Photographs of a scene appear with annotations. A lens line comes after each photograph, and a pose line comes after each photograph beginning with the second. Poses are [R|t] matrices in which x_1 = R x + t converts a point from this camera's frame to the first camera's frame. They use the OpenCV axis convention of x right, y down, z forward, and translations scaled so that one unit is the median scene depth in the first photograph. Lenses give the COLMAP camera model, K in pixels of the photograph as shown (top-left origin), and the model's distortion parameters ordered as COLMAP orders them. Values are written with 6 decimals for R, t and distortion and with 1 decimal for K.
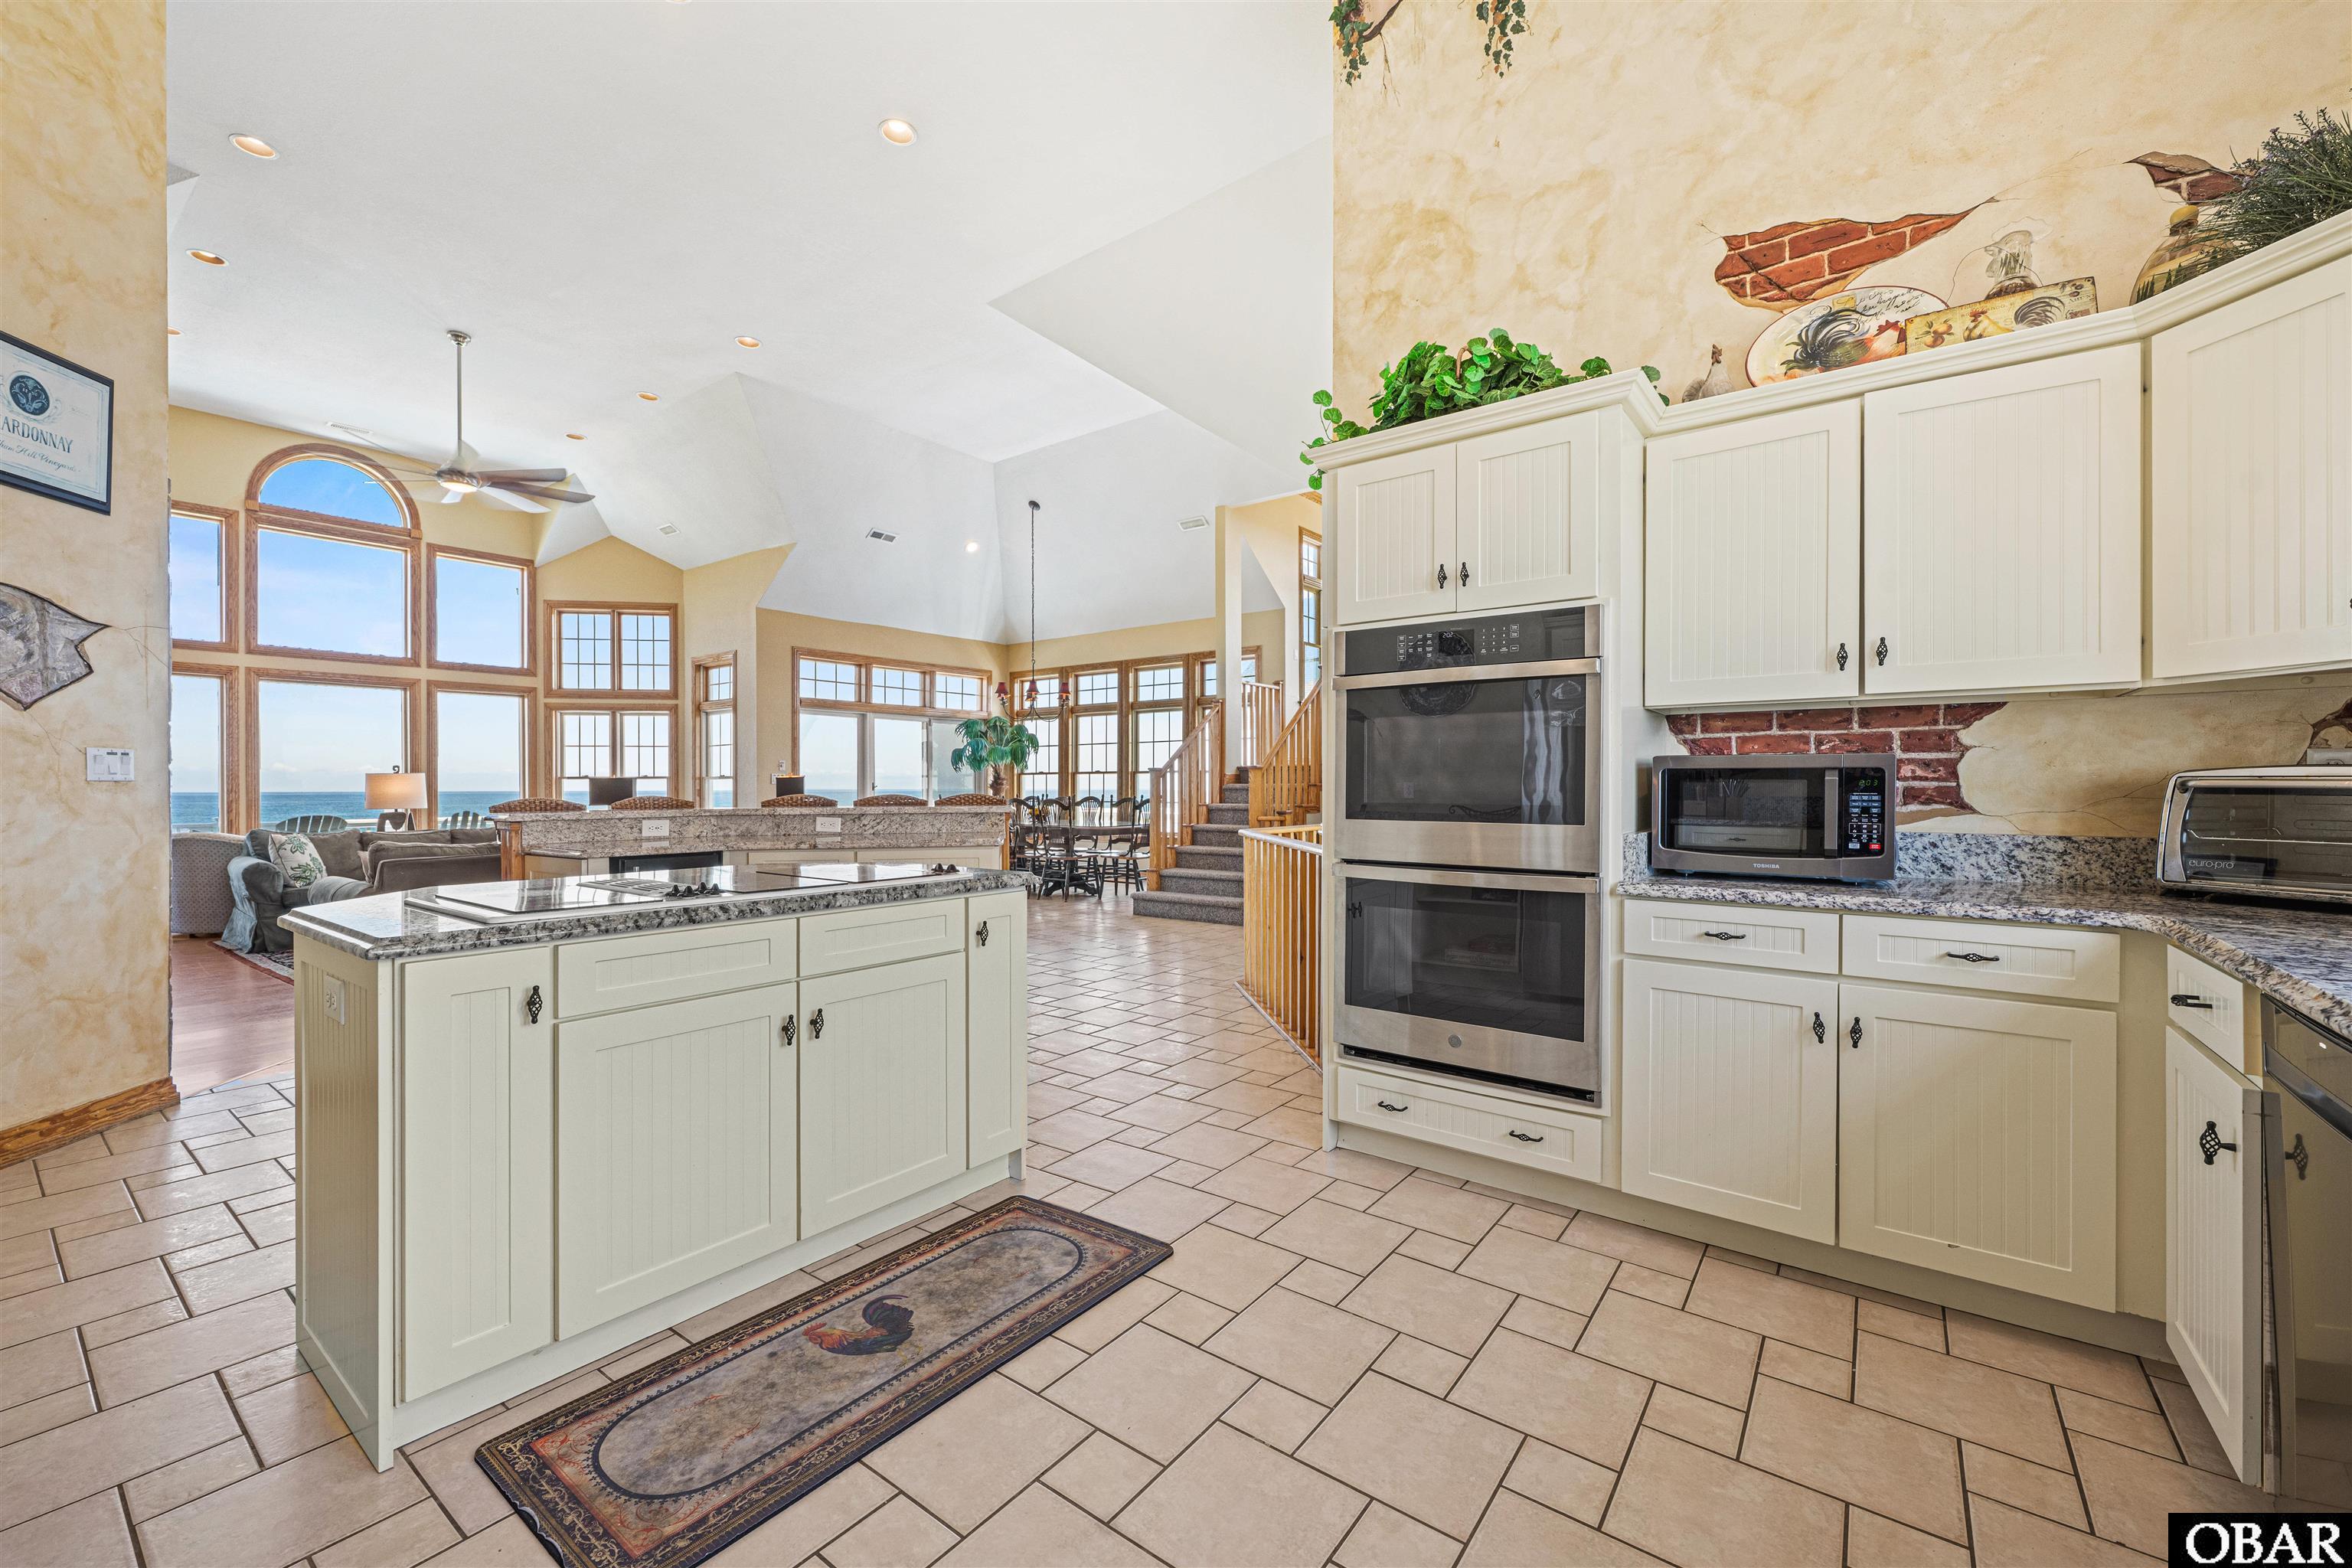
lens RADIAL K [[941.4, 0, 1171.6], [0, 941.4, 787.9], [0, 0, 1]] dist [0.000047, -0.000038]
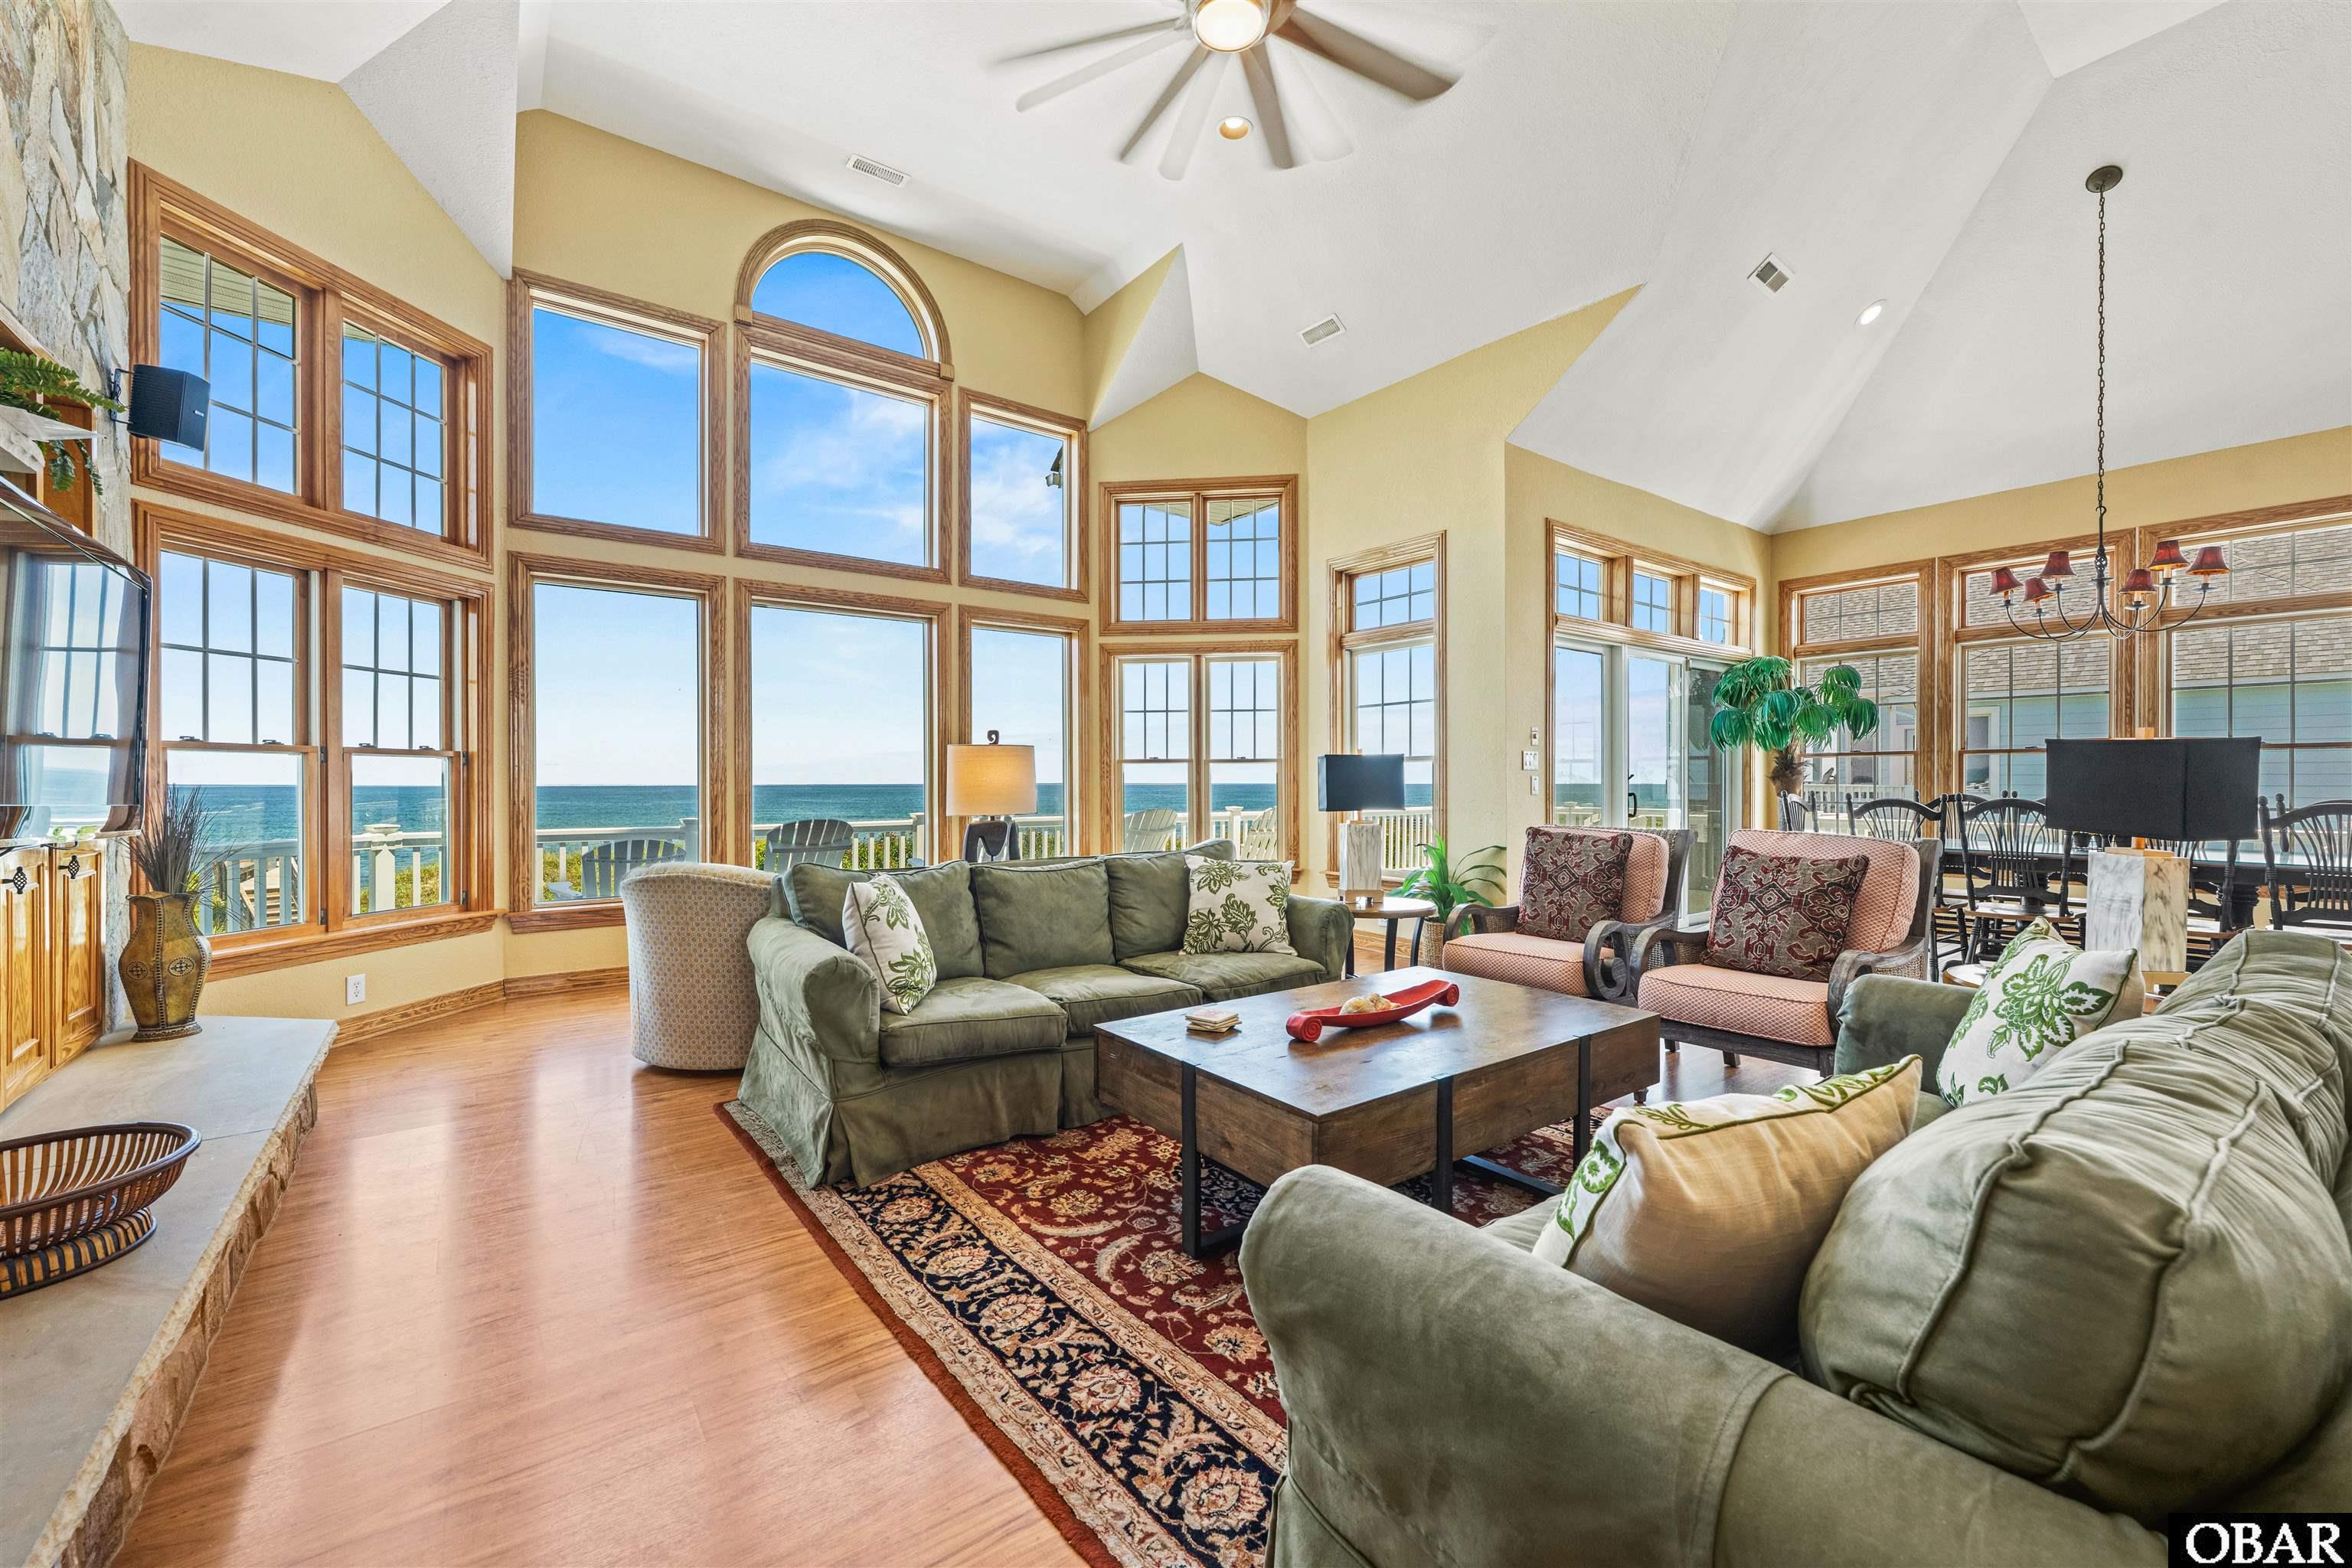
lens RADIAL K [[941.4, 0, 1178.3], [0, 941.4, 781.0], [0, 0, 1]] dist [0.000047, -0.000038]
pose [[0.962198, 0.002276, -0.272341, -0.444361], [-0.002299, 0.999997, 0.000232, 0.002337], [0.272341, 0.000403, 0.962201, 0.403612]]
